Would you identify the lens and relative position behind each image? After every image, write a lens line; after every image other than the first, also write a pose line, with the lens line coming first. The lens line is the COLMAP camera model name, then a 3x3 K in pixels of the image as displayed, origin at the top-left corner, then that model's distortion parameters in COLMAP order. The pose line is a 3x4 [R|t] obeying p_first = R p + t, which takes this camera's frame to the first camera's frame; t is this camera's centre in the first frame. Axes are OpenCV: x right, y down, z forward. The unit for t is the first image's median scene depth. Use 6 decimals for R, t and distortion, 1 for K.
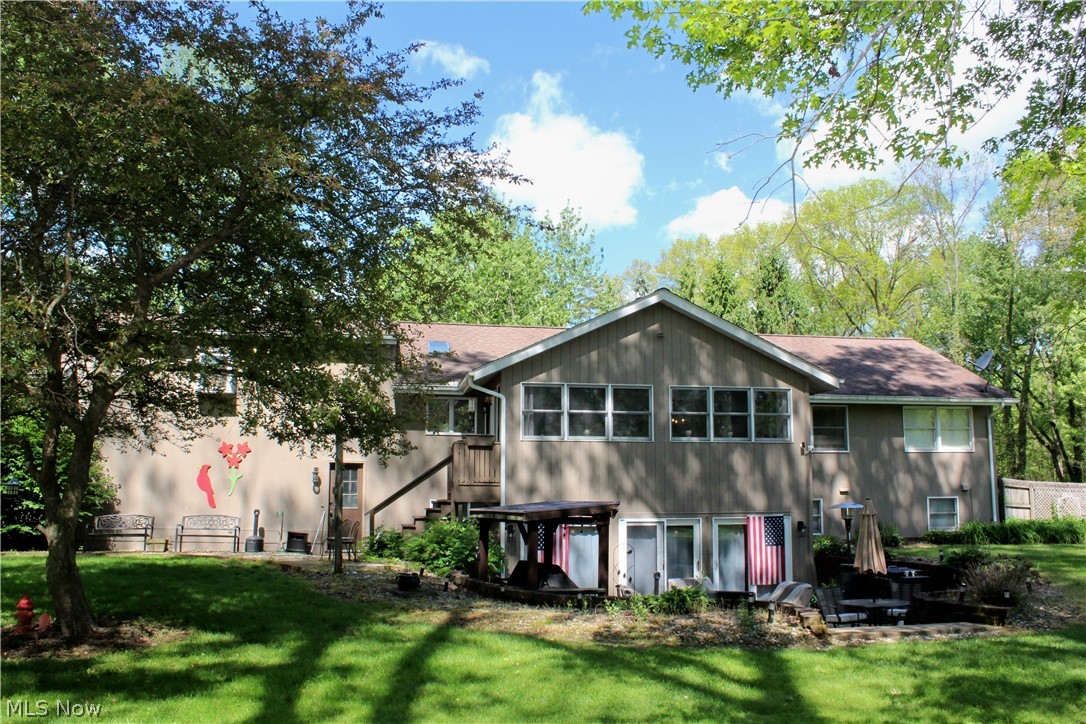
lens RADIAL K [[903.6, 0, 543.3], [0, 903.6, 362.7], [0, 0, 1]] dist [-0.158081, 0.139475]
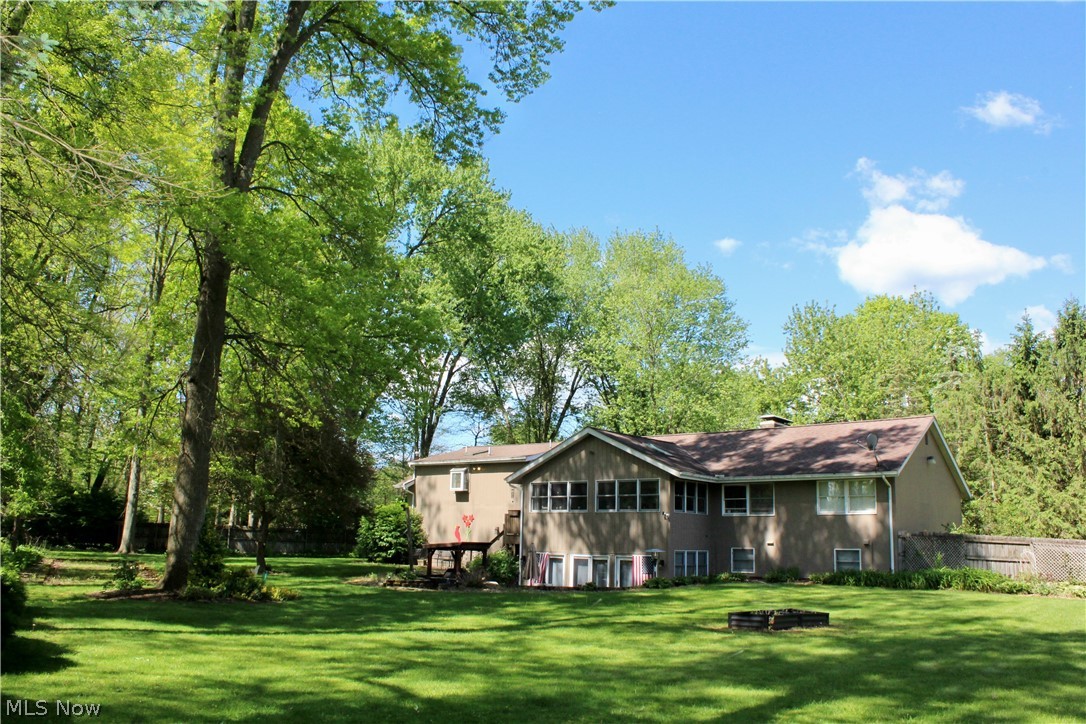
lens RADIAL K [[903.6, 0, 543.4], [0, 903.6, 363.9], [0, 0, 1]] dist [-0.158081, 0.139475]
pose [[0.680943, -0.130887, -0.720545, 1.384272], [0.081488, 0.991331, -0.103066, -0.027591], [0.727789, 0.011466, 0.685706, -0.298939]]
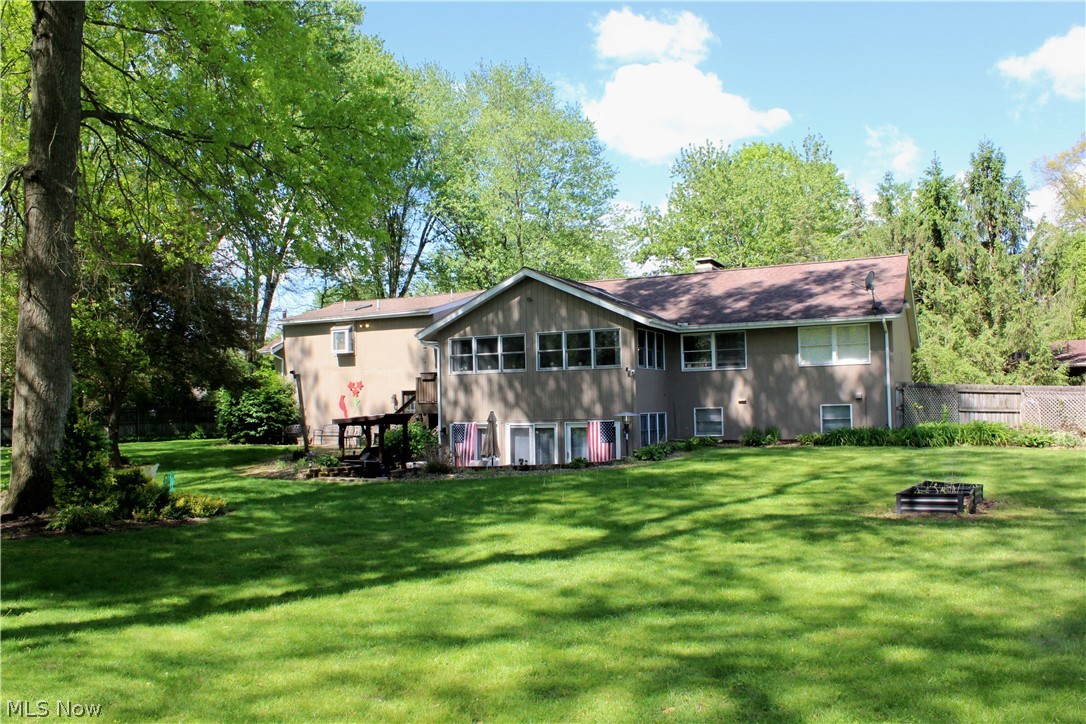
lens RADIAL K [[903.6, 0, 536.3], [0, 903.6, 352.3], [0, 0, 1]] dist [-0.158081, 0.139475]
pose [[0.817451, -0.055350, -0.573333, 0.982807], [0.103032, 0.993370, 0.051001, -0.017576], [0.566708, -0.100762, 0.817734, -0.204034]]
